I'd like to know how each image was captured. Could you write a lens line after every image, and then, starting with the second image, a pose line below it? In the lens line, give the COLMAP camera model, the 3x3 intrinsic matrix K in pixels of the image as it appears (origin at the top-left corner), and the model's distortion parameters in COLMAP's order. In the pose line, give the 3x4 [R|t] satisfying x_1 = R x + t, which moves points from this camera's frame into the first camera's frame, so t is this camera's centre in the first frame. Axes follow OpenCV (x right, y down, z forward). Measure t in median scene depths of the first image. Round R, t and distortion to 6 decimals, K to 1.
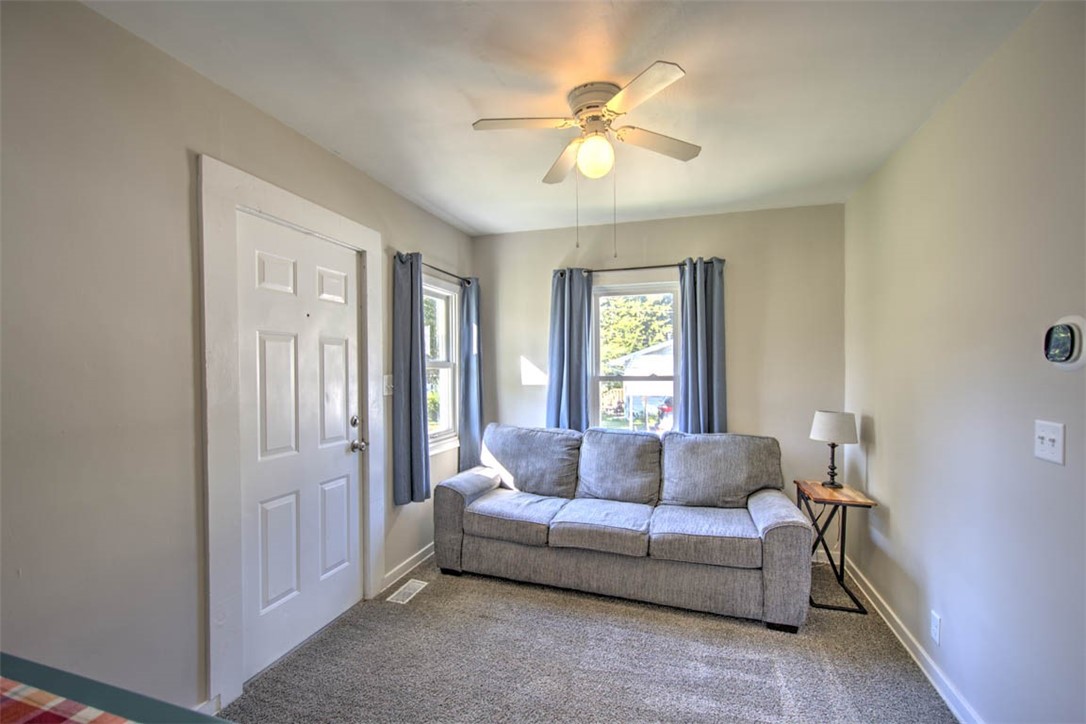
lens RADIAL K [[464.9, 0, 550.2], [0, 464.9, 369.1], [0, 0, 1]] dist [0.001220, -0.000500]
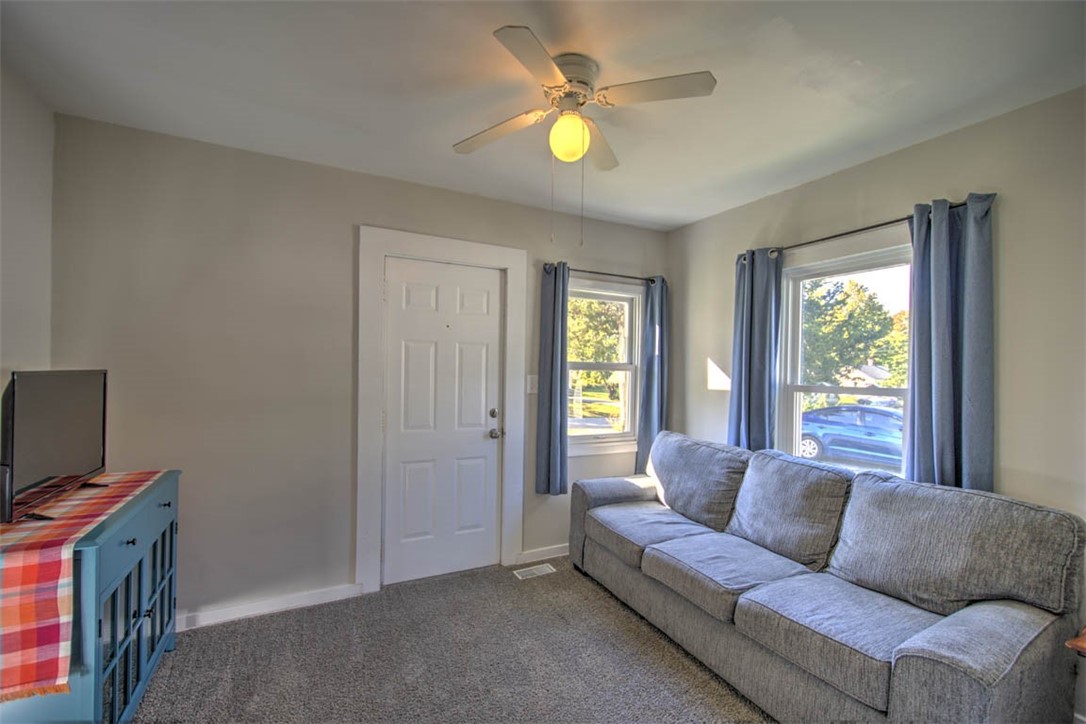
lens RADIAL K [[464.9, 0, 533.9], [0, 464.9, 372.3], [0, 0, 1]] dist [0.001220, -0.000500]
pose [[0.706795, 0.023187, -0.707038, 0.403783], [-0.023625, 0.999679, 0.009168, -0.003716], [0.707023, 0.010224, 0.707116, 0.188192]]
